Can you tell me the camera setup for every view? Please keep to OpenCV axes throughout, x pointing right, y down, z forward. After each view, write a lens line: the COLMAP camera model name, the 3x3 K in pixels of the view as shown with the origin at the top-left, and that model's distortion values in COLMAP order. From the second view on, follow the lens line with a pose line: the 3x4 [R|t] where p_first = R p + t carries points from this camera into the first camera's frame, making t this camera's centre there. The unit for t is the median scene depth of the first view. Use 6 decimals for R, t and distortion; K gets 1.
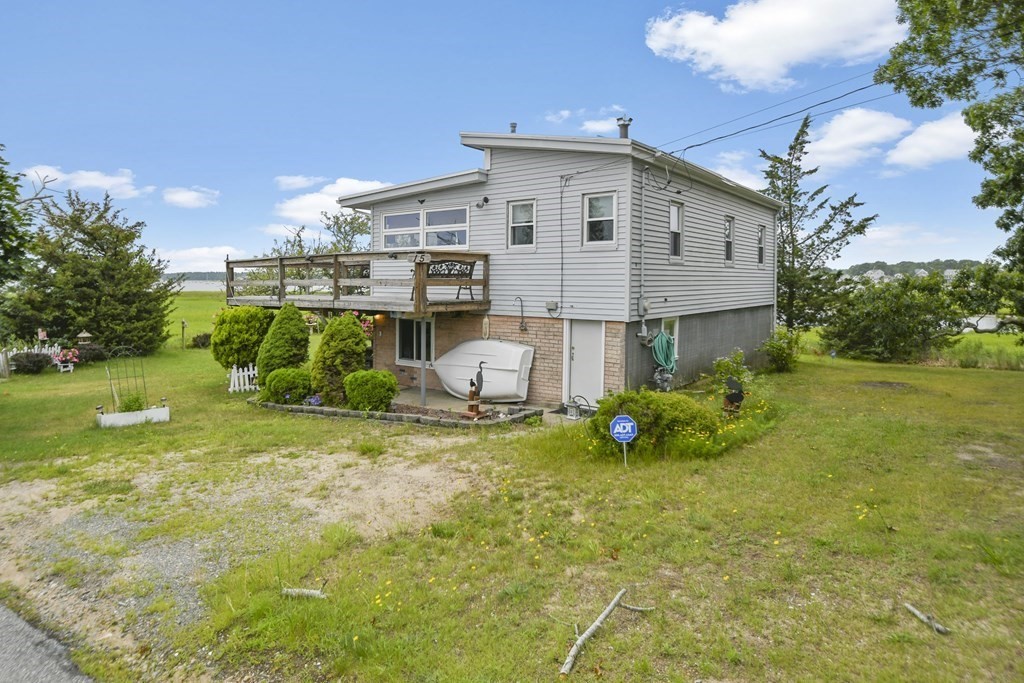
lens RADIAL K [[603.0, 0, 516.1], [0, 603.0, 308.3], [0, 0, 1]] dist [-0.036611, 0.000187]
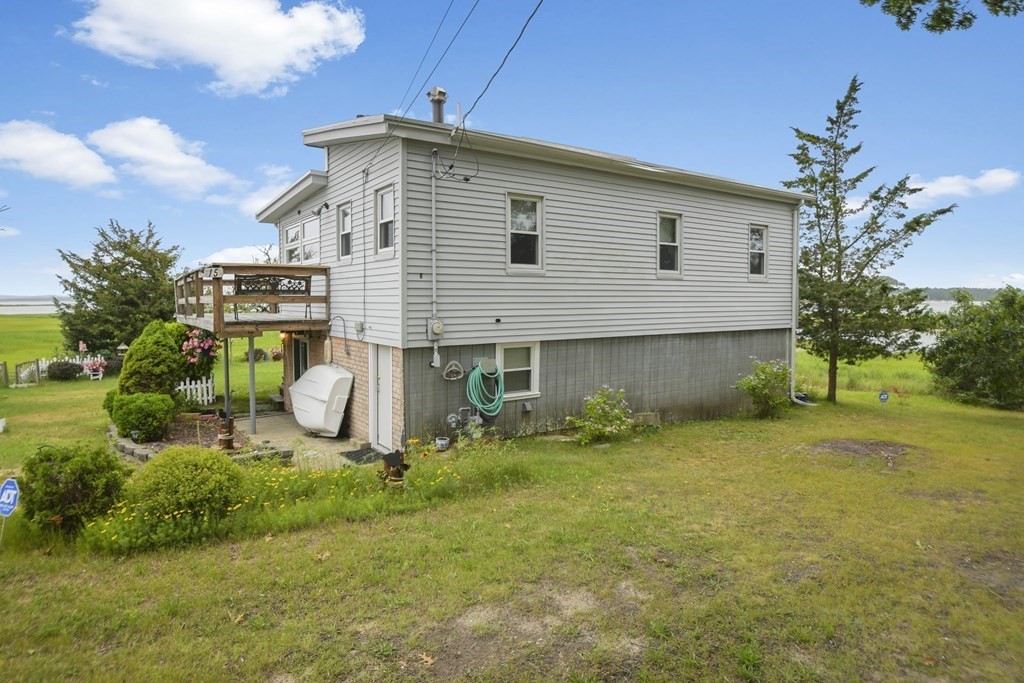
lens RADIAL K [[591.8, 0, 512.0], [0, 591.8, 341.5], [0, 0, 1]] dist [-0.035120, -0.001132]
pose [[0.950834, 0.020152, -0.309046, 0.437053], [-0.012542, 0.999568, 0.026591, -0.007042], [0.309448, -0.021407, 0.950675, 0.238238]]
